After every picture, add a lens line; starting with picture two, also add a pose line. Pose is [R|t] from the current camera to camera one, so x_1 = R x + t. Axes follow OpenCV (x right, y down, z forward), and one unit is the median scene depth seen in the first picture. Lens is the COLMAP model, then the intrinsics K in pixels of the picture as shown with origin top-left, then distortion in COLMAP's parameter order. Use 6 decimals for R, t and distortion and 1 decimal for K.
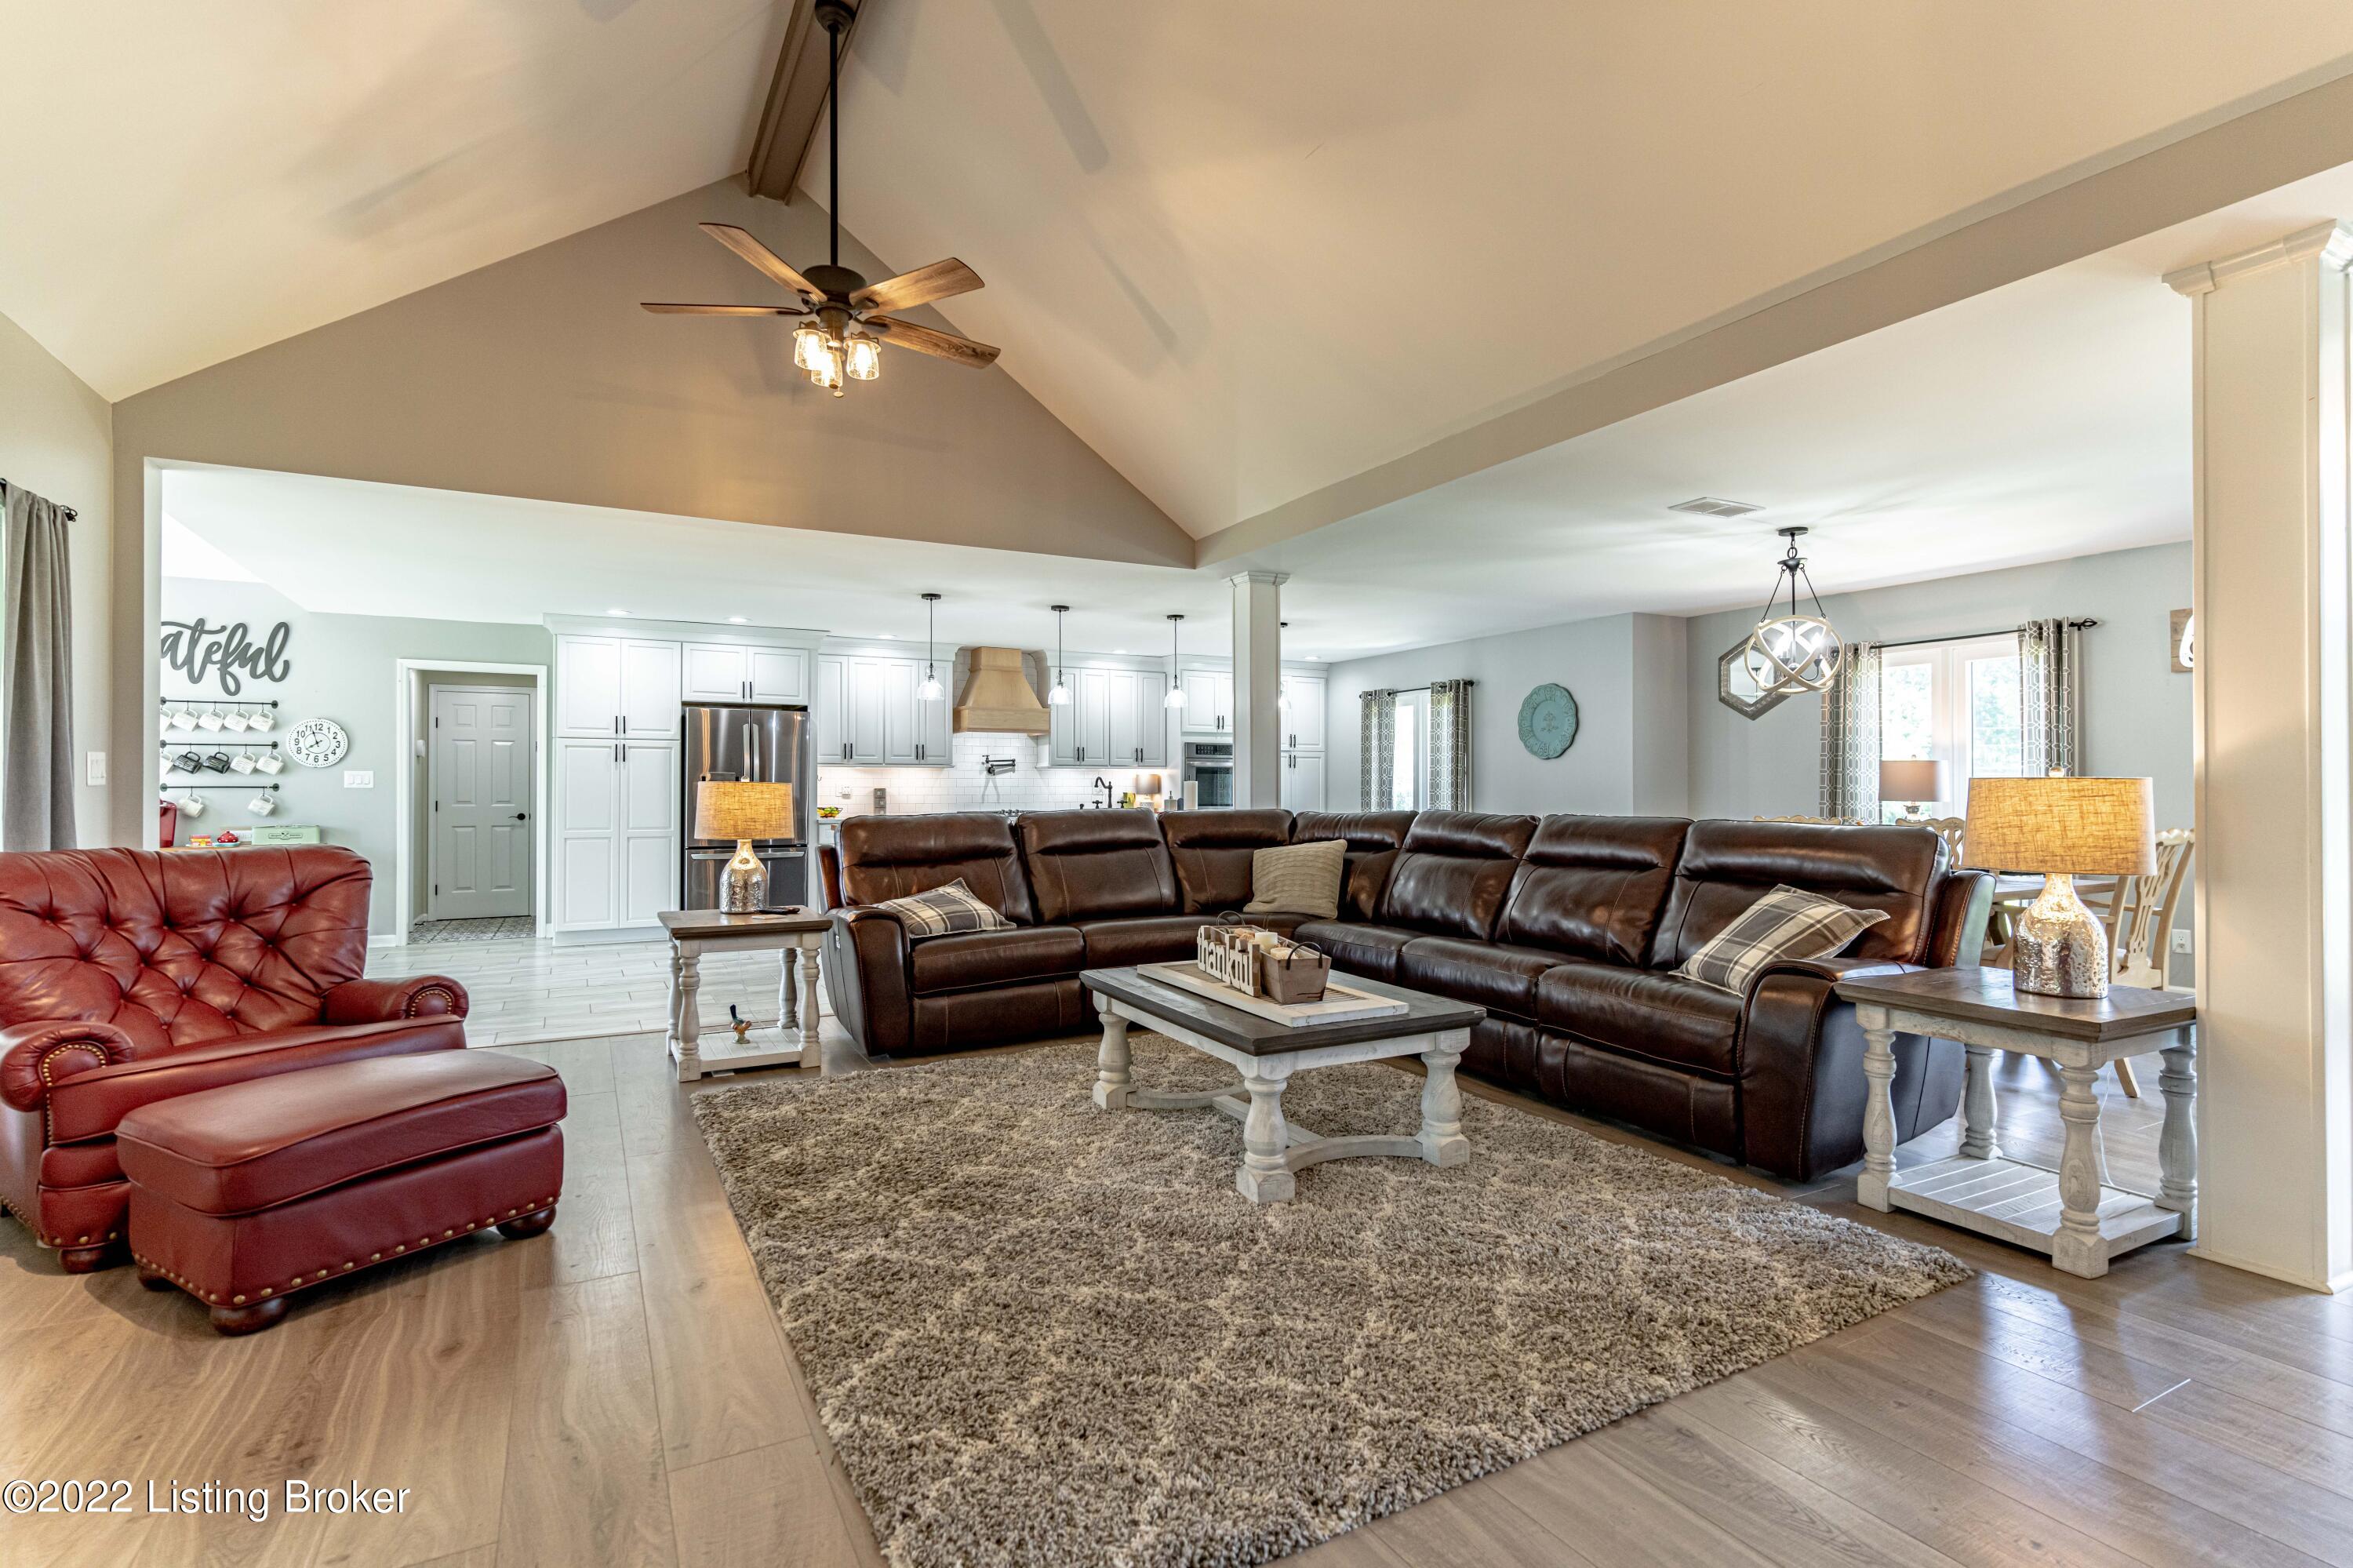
lens RADIAL K [[1122.4, 0, 1180.2], [0, 1122.4, 790.5], [0, 0, 1]] dist [0.002048, -0.000167]
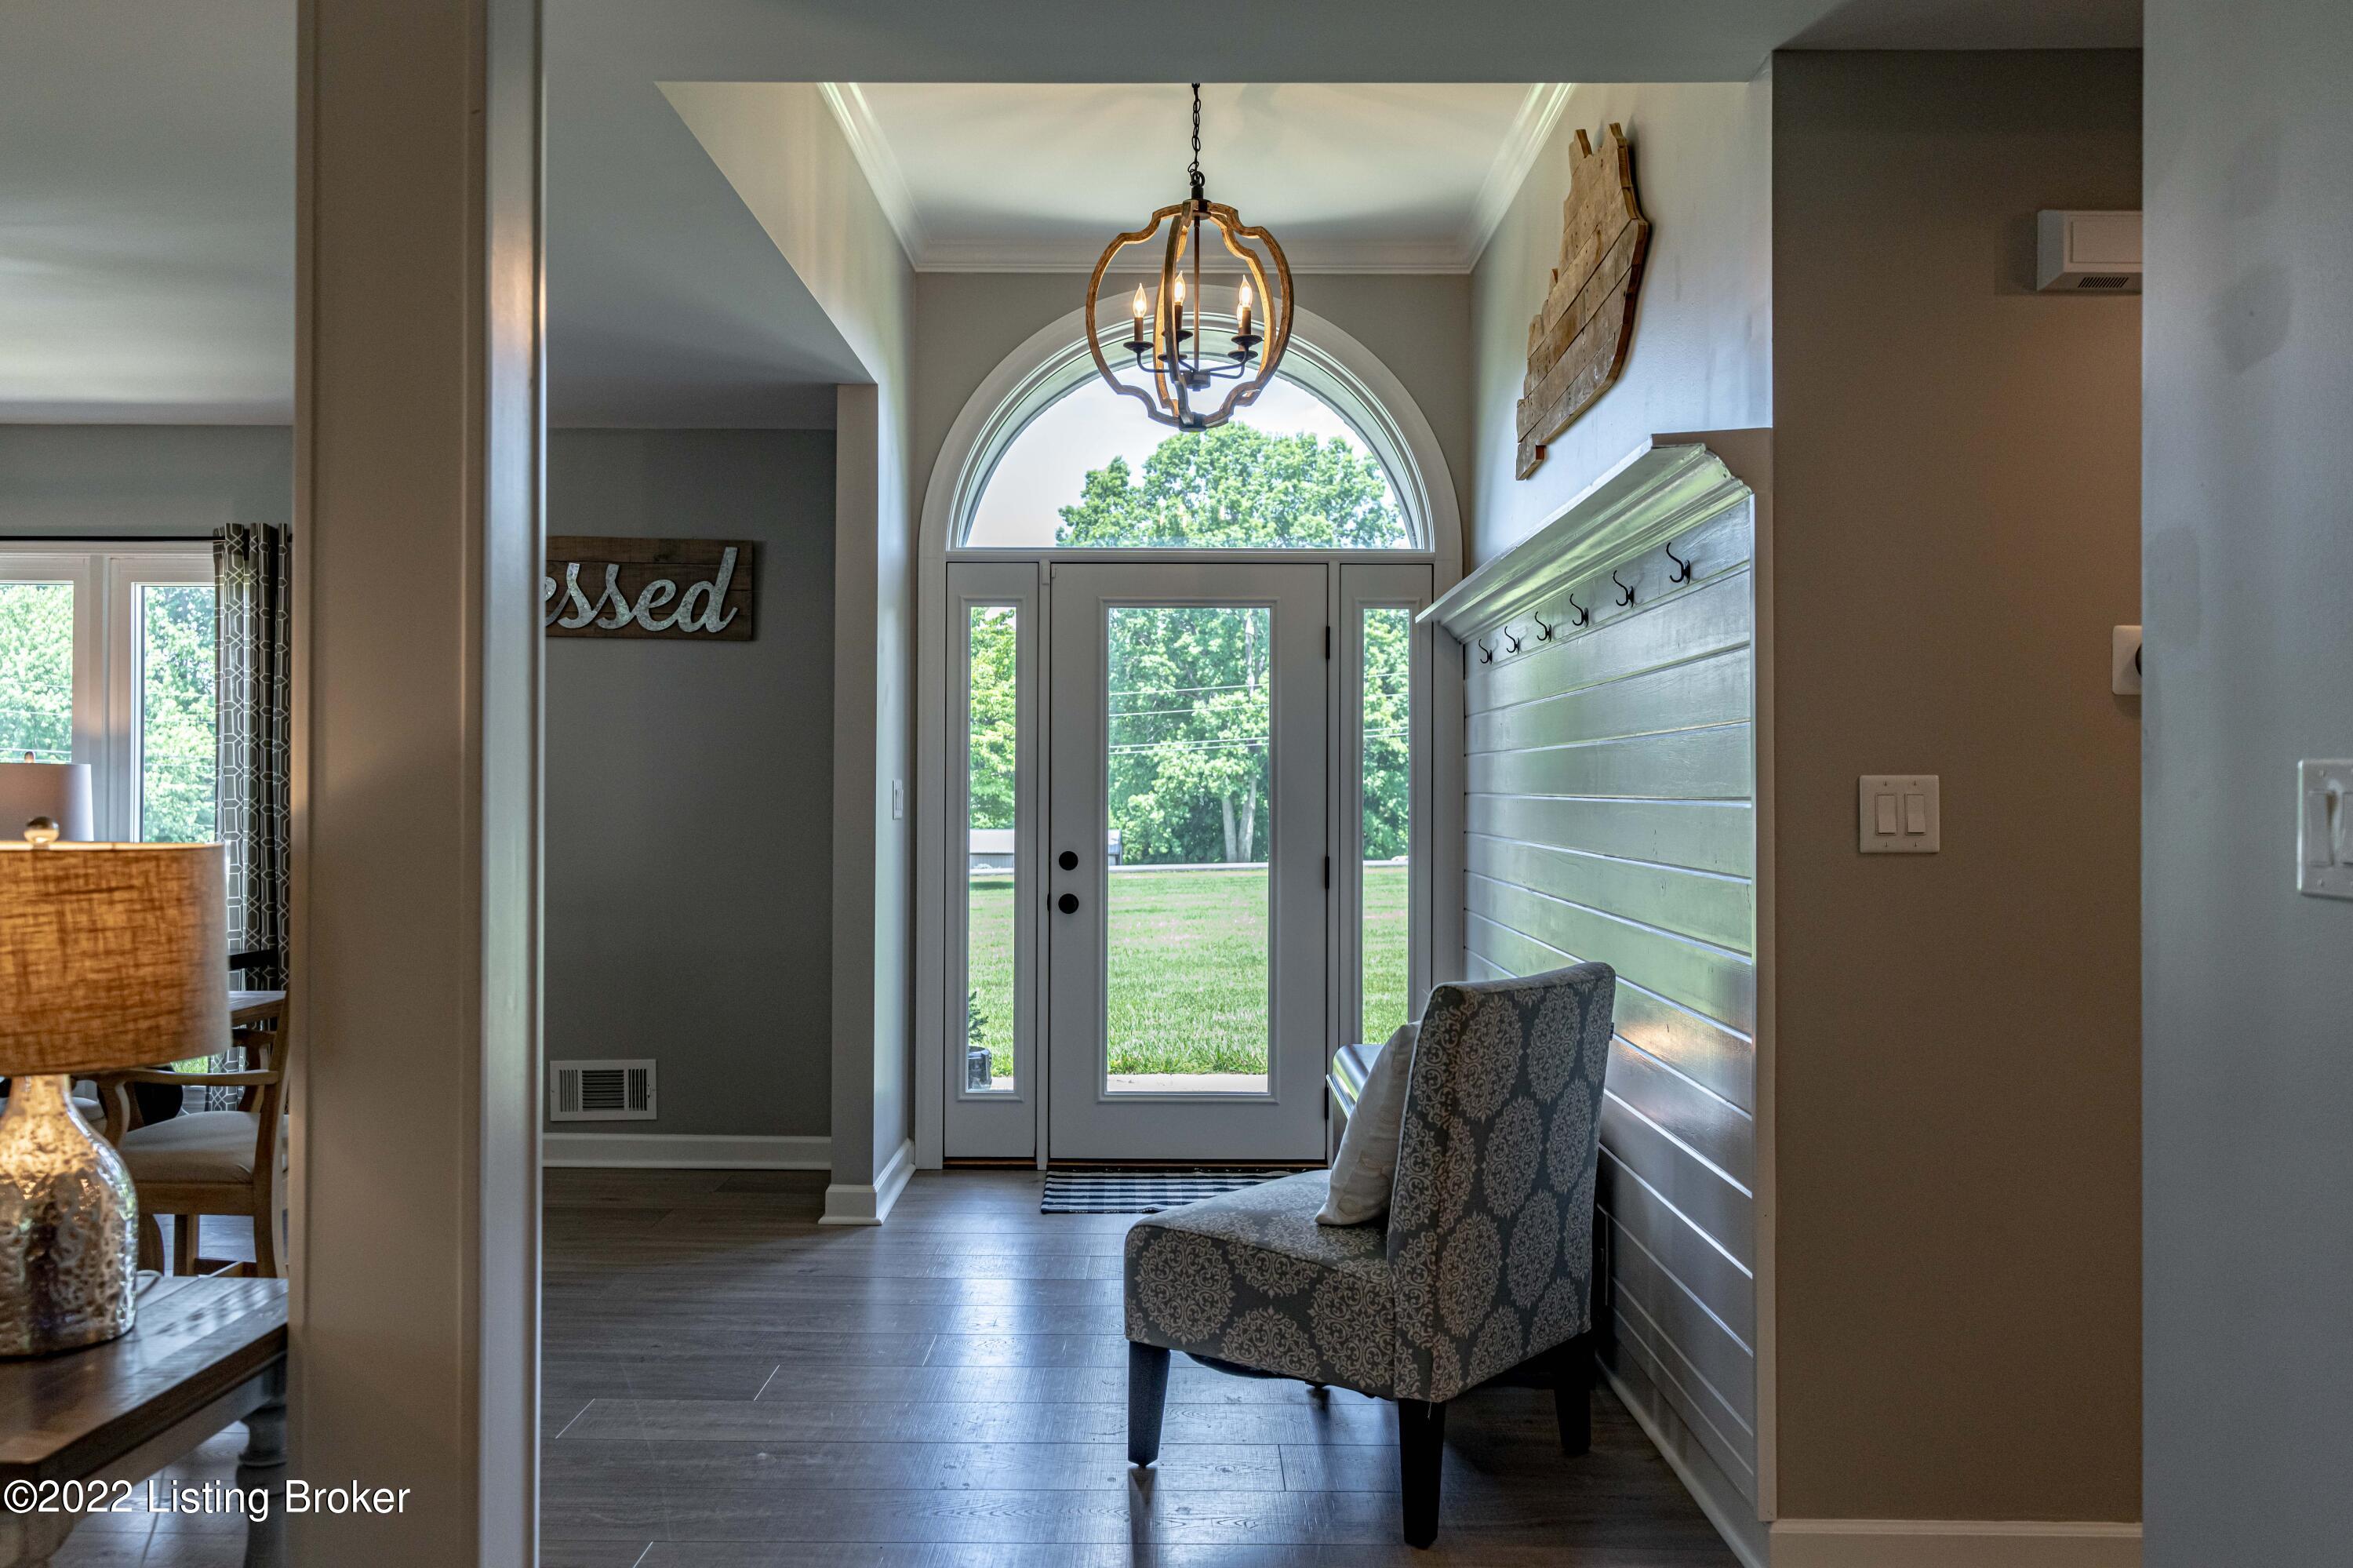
lens RADIAL K [[1819.0, 0, 1176.5], [0, 1819.0, 784.0], [0, 0, 1]] dist [-0.004931, -0.002989]
pose [[0.484731, 0.008506, 0.874622, 0.153515], [-0.006650, 0.999960, -0.006039, -0.013234], [-0.874638, -0.002889, 0.484768, 0.111816]]
